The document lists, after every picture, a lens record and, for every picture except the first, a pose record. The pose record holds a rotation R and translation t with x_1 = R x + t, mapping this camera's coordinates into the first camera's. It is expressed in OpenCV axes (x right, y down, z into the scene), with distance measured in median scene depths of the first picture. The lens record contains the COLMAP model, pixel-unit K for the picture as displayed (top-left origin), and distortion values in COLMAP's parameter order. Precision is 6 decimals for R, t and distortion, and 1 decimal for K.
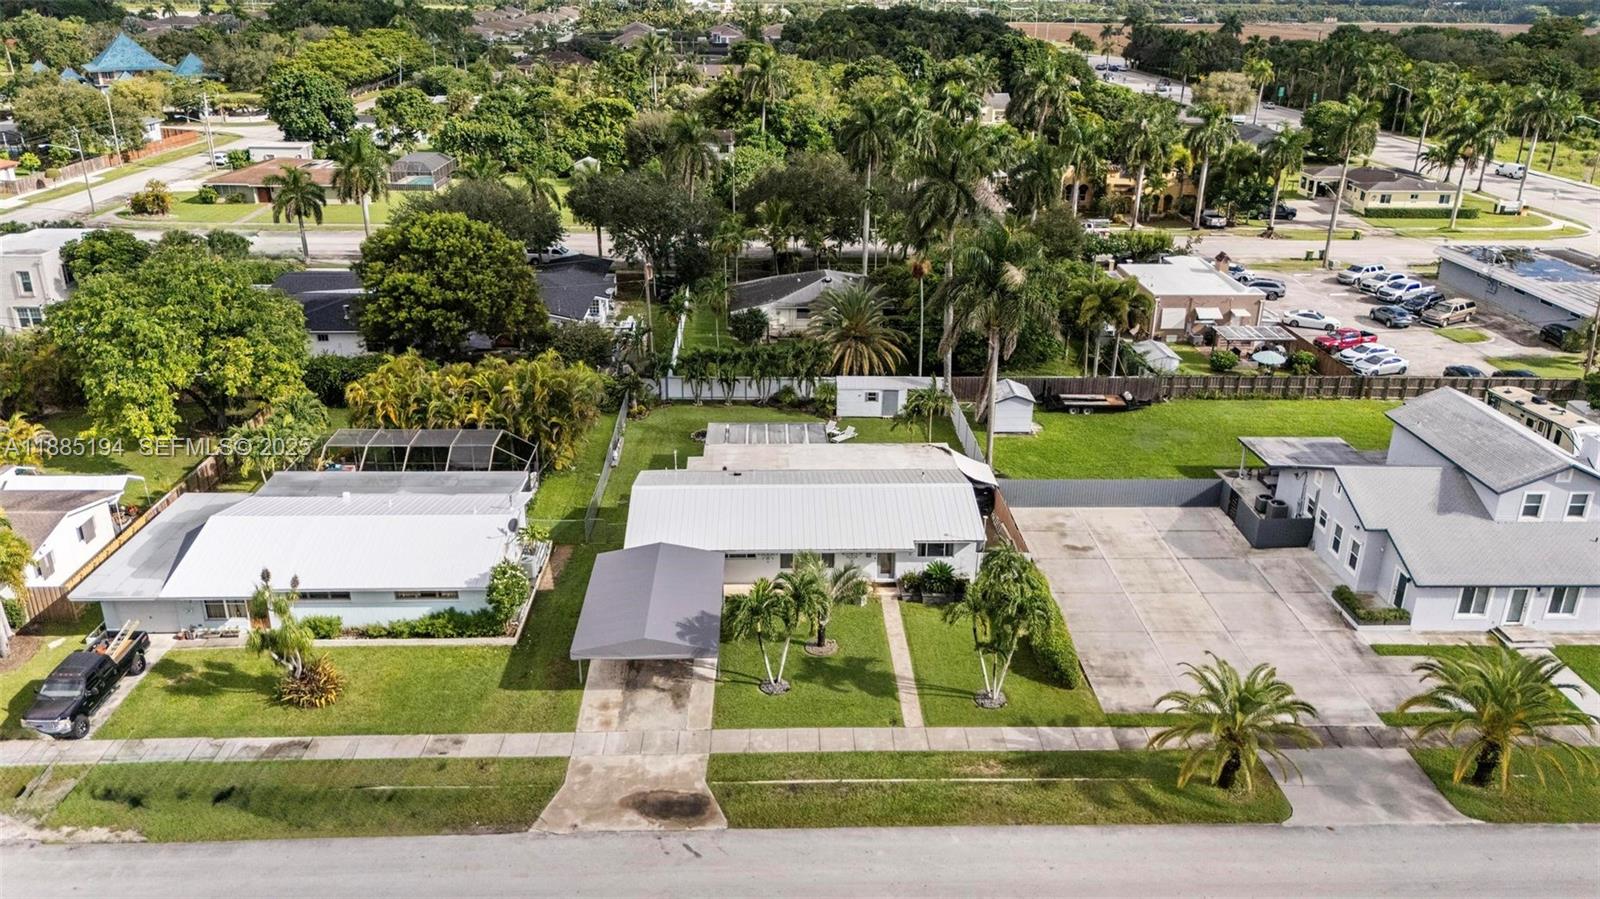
lens RADIAL K [[1173.3, 0, 800.0], [0, 1173.3, 449.5], [0, 0, 1]] dist [0.061914, -0.065687]
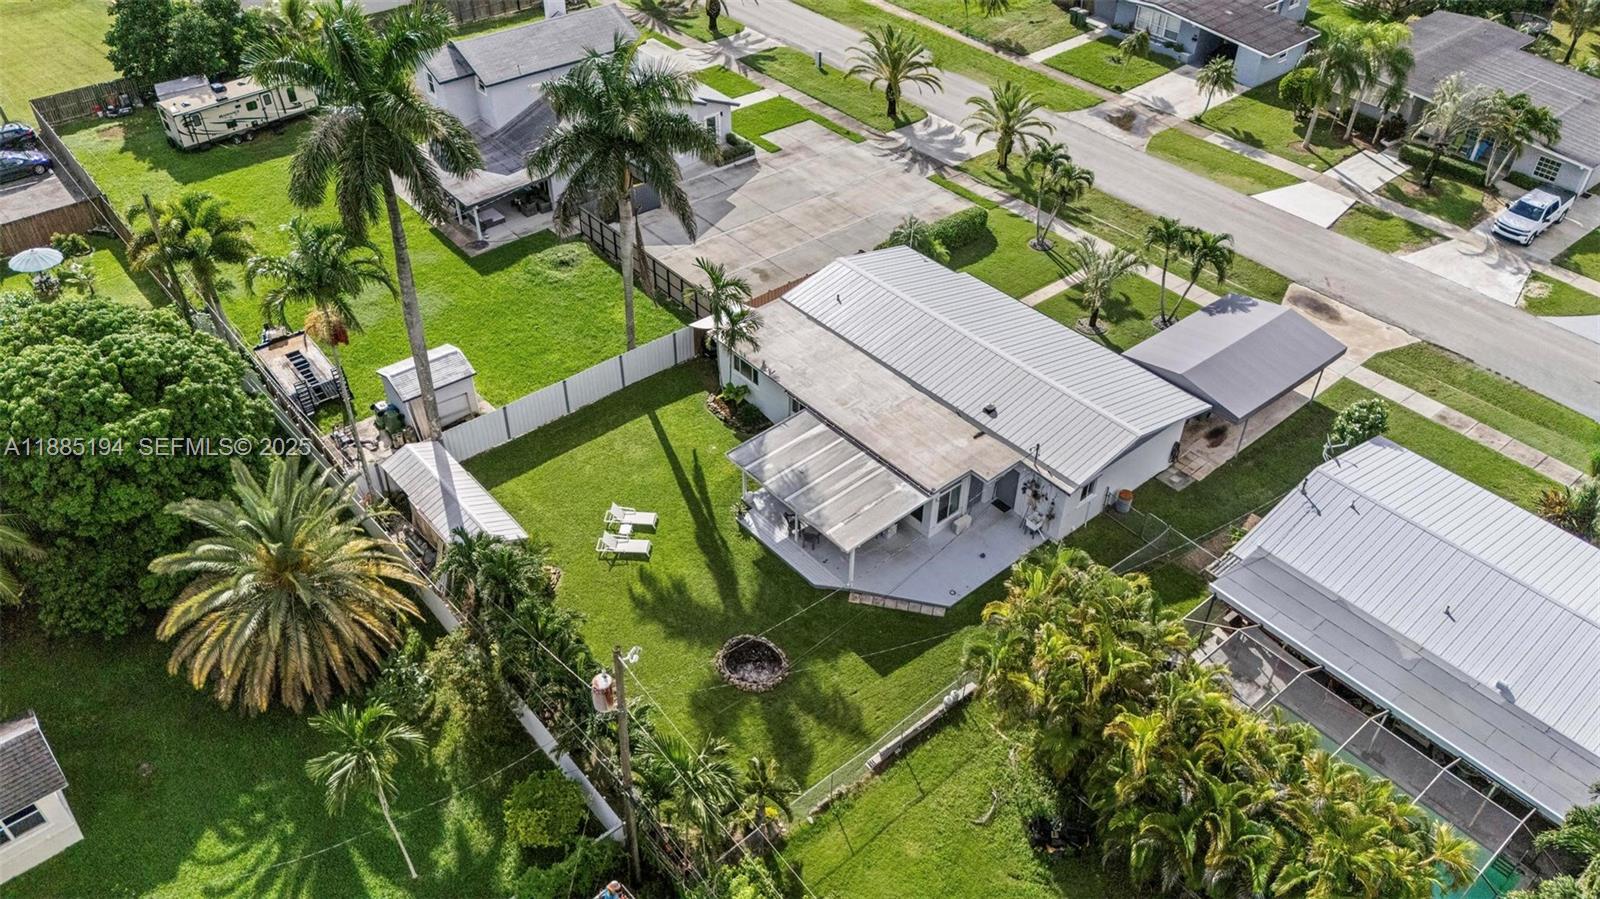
lens RADIAL K [[1173.3, 0, 800.0], [0, 1173.3, 449.5], [0, 0, 1]] dist [0.061914, -0.065687]
pose [[-0.623561, -0.515345, 0.587870, -0.558165], [0.271107, 0.562759, 0.780899, -0.753692], [-0.733262, 0.646314, -0.211201, 1.619604]]
